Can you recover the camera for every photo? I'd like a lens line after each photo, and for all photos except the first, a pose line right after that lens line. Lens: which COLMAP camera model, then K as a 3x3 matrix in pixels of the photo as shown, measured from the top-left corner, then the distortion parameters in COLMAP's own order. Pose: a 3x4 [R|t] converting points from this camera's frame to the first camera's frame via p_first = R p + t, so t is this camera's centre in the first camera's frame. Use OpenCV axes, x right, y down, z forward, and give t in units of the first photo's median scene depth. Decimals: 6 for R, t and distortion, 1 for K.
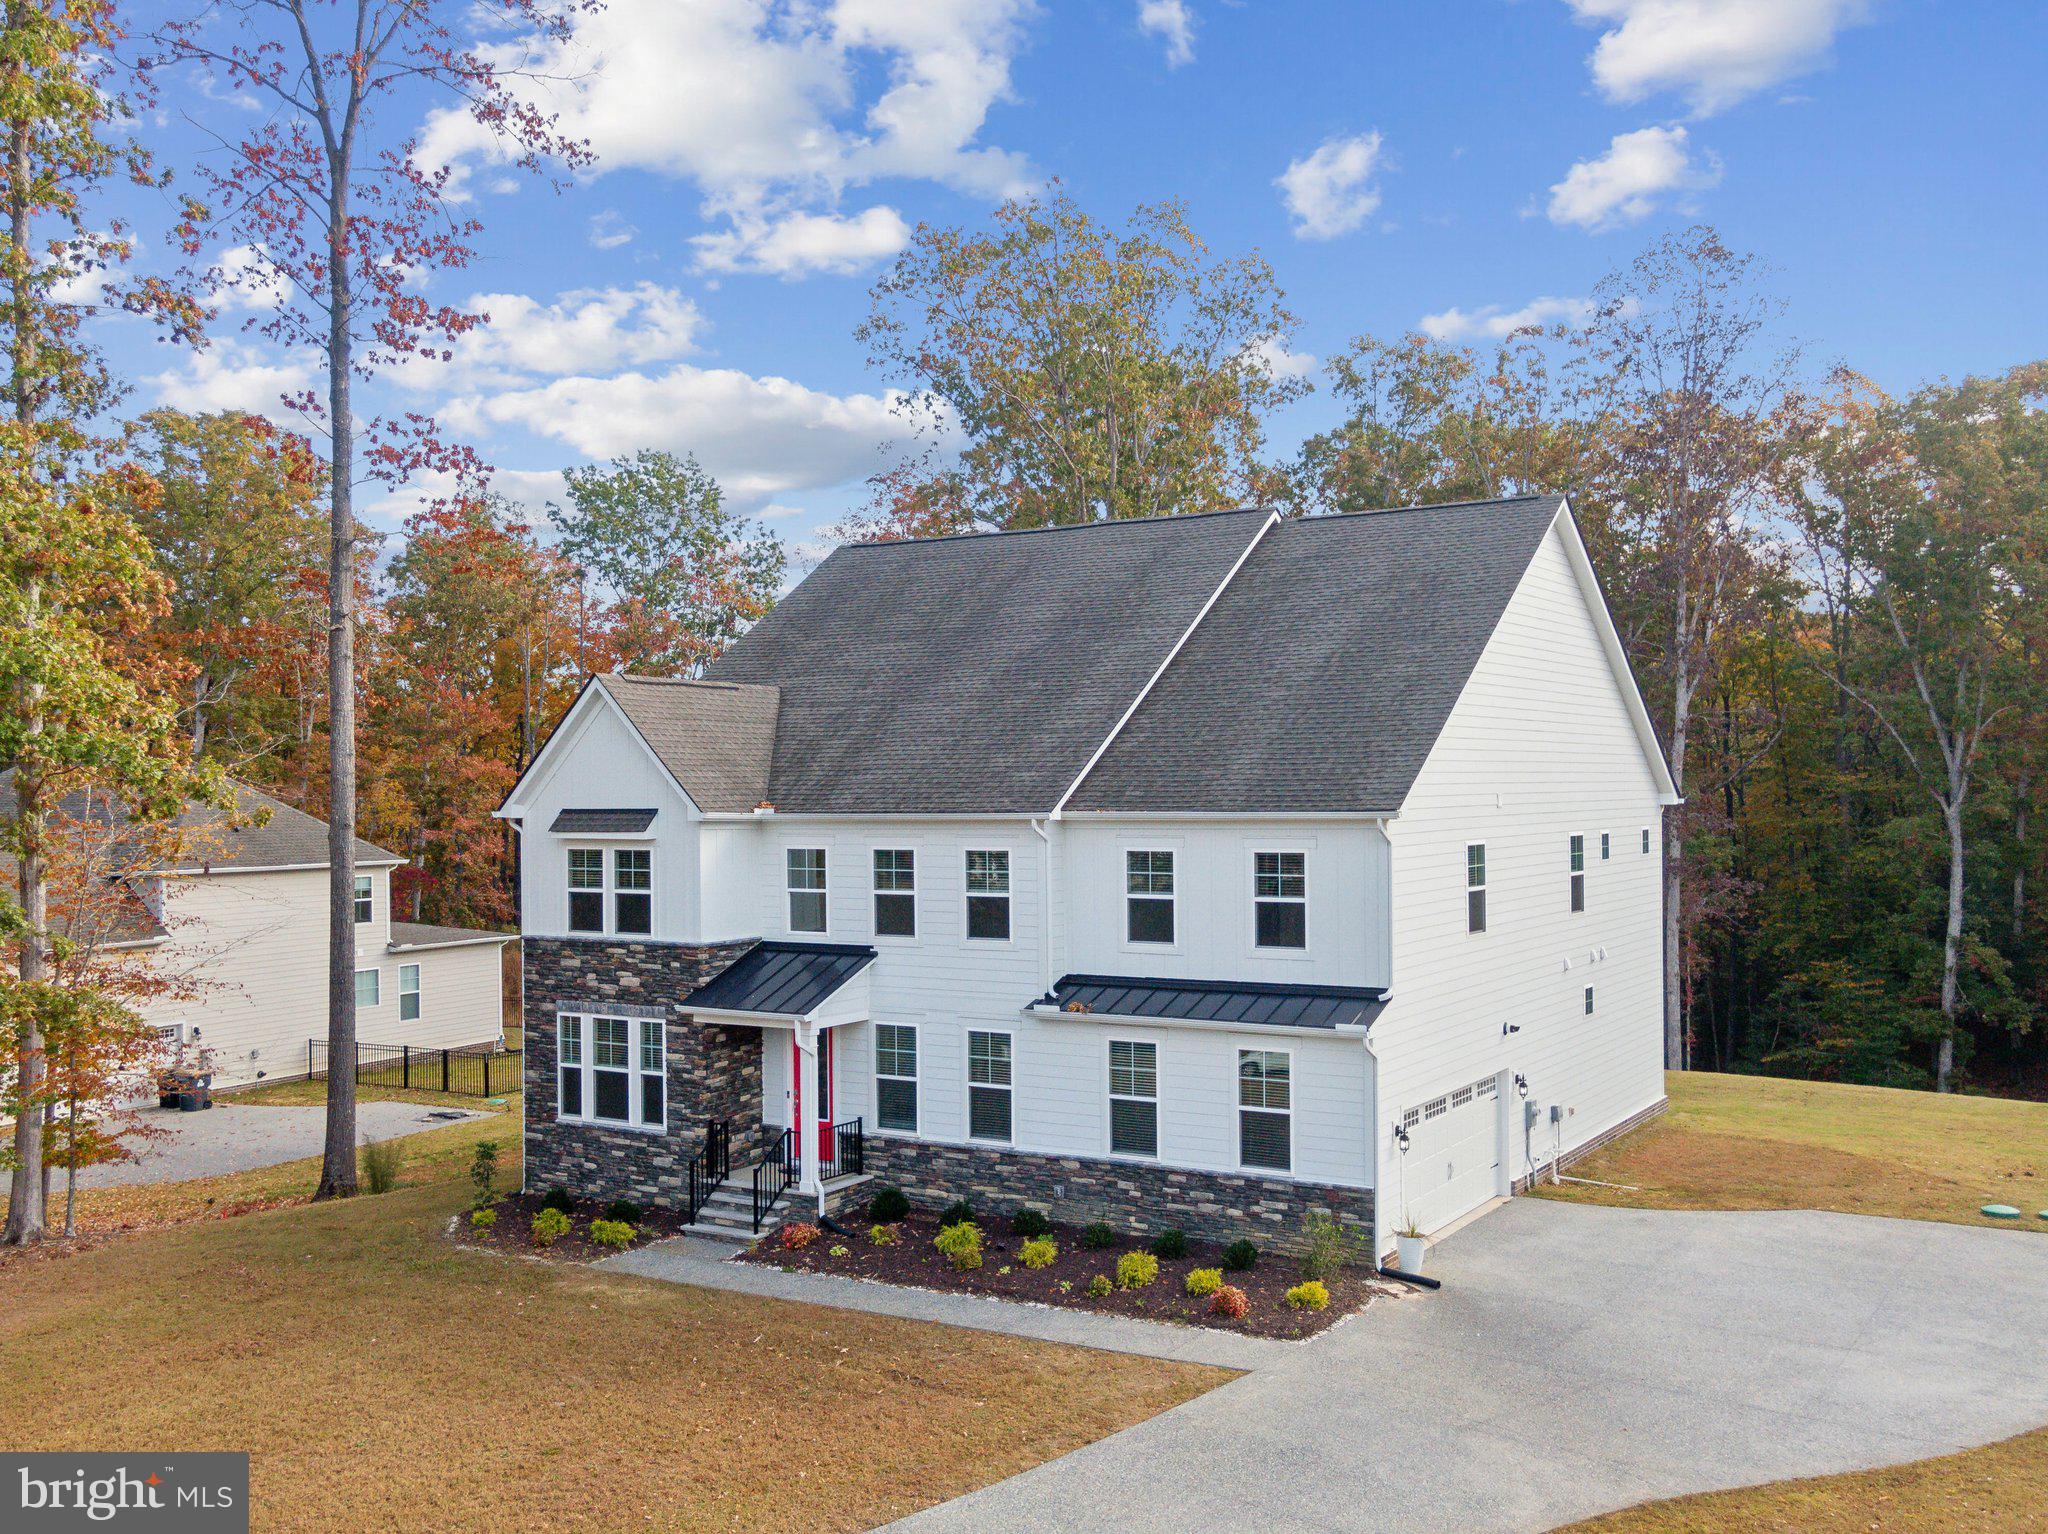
lens RADIAL K [[1988.6, 0, 1024.0], [0, 1988.6, 767.0], [0, 0, 1]] dist [-0.205321, 0.320484]
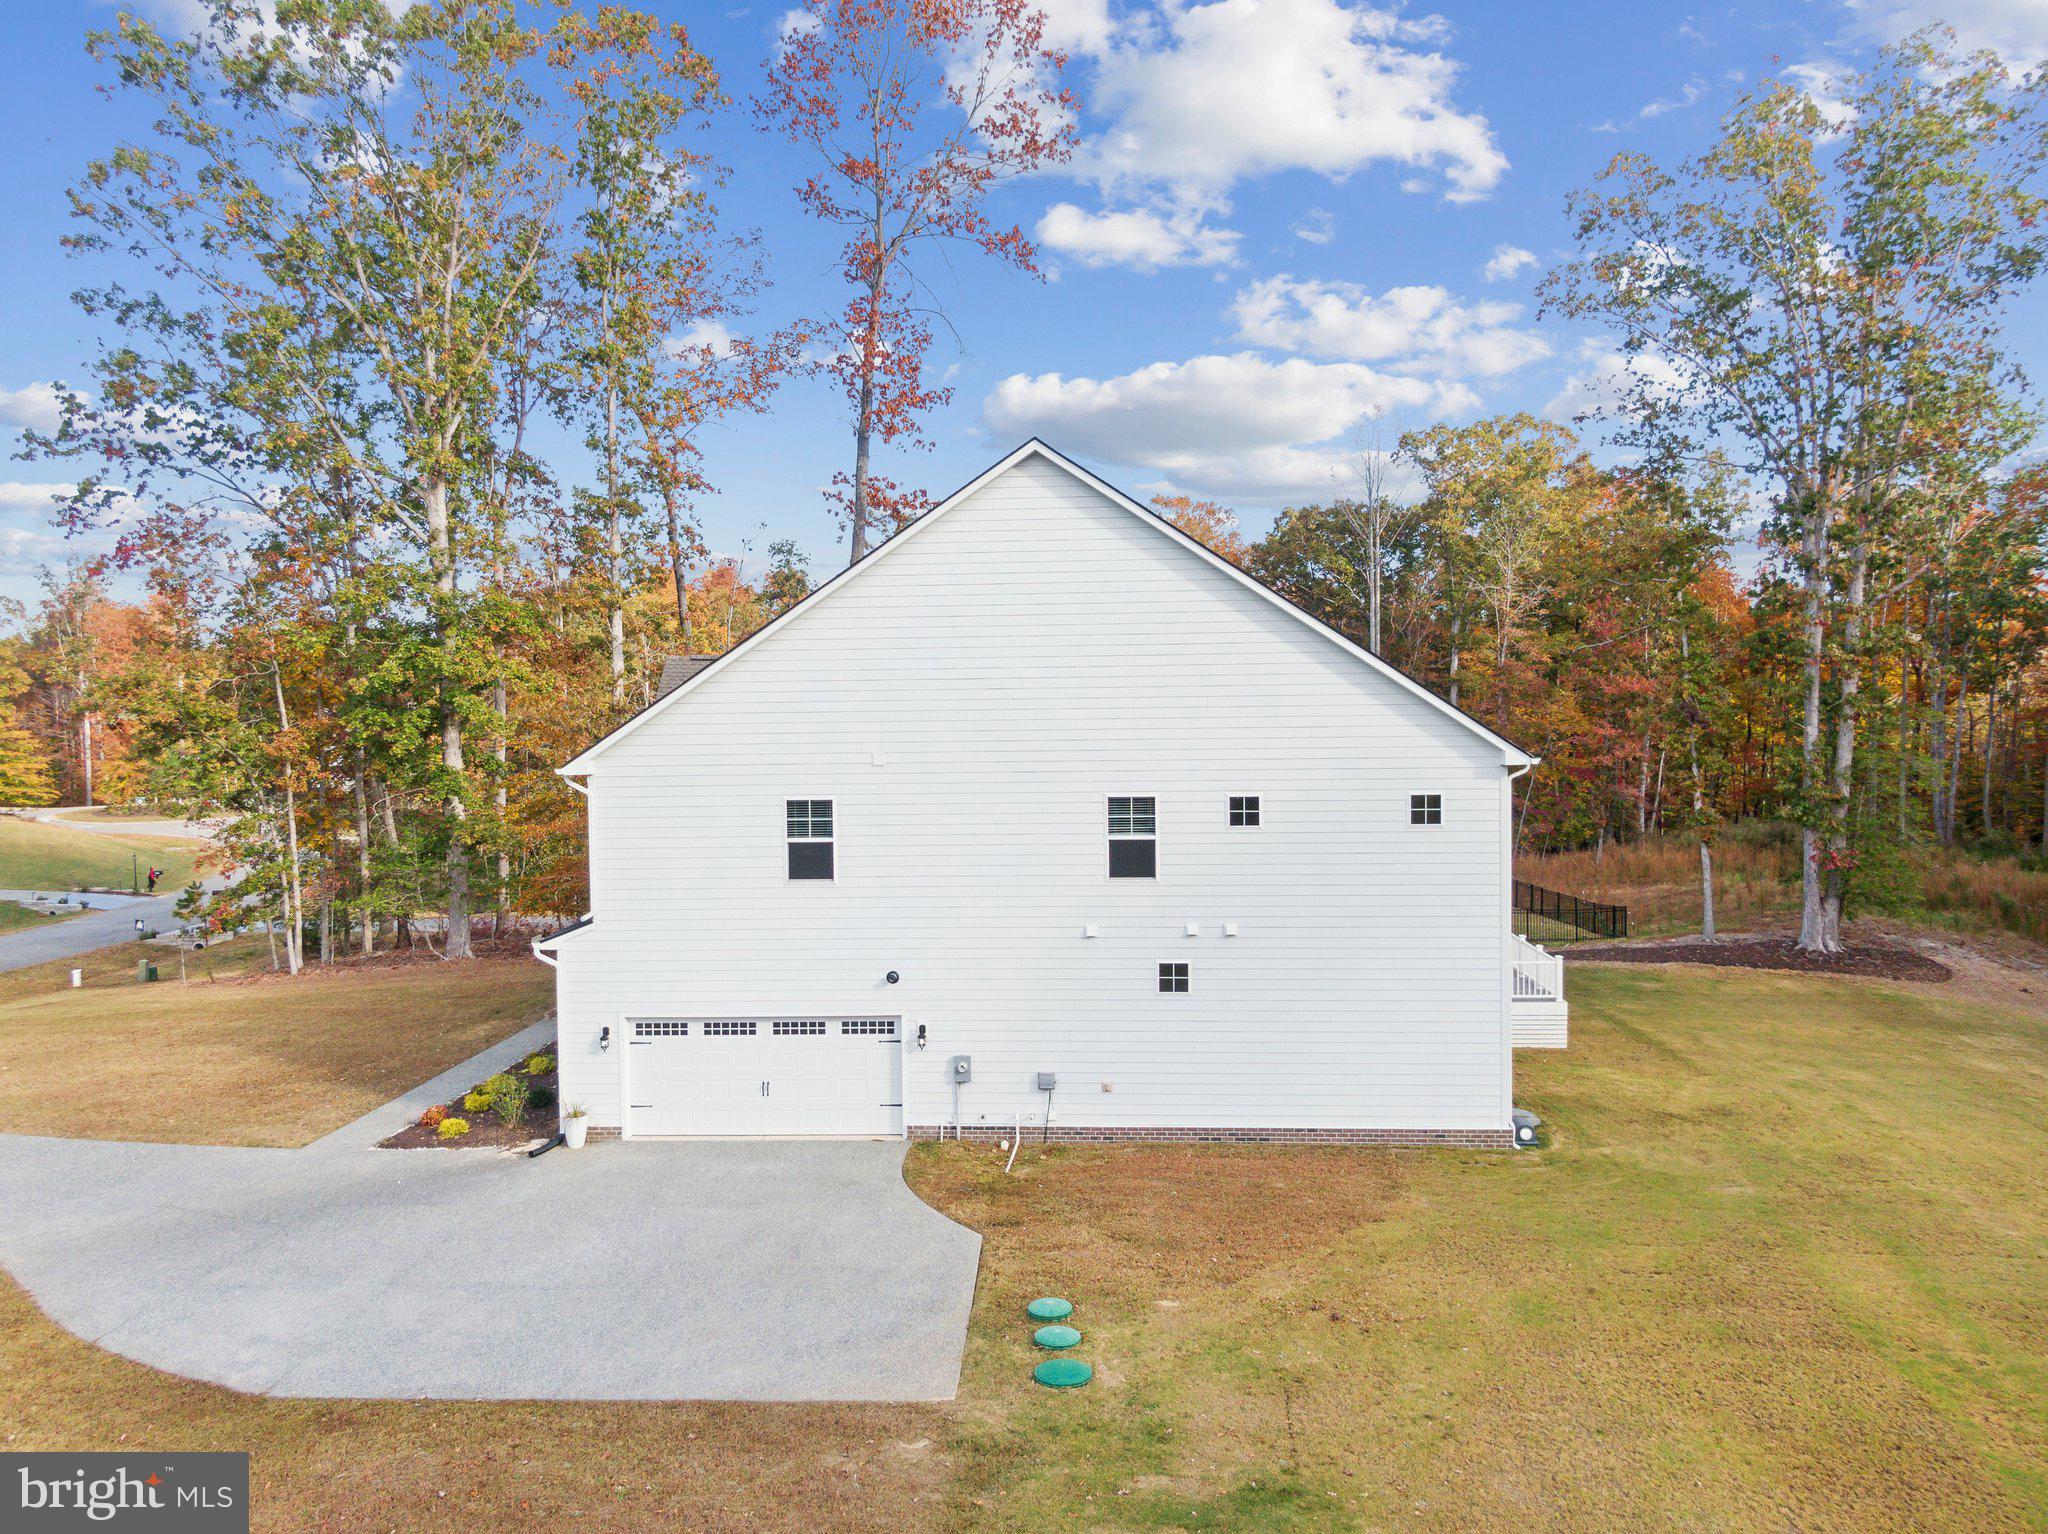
lens RADIAL K [[1471.9, 0, 1024.0], [0, 1471.9, 767.0], [0, 0, 1]] dist [0.008456, -0.001179]
pose [[0.471339, 0.012541, -0.881863, 1.187307], [0.014767, 0.999647, 0.022108, 0.006481], [0.881828, -0.023443, 0.470988, 0.853359]]
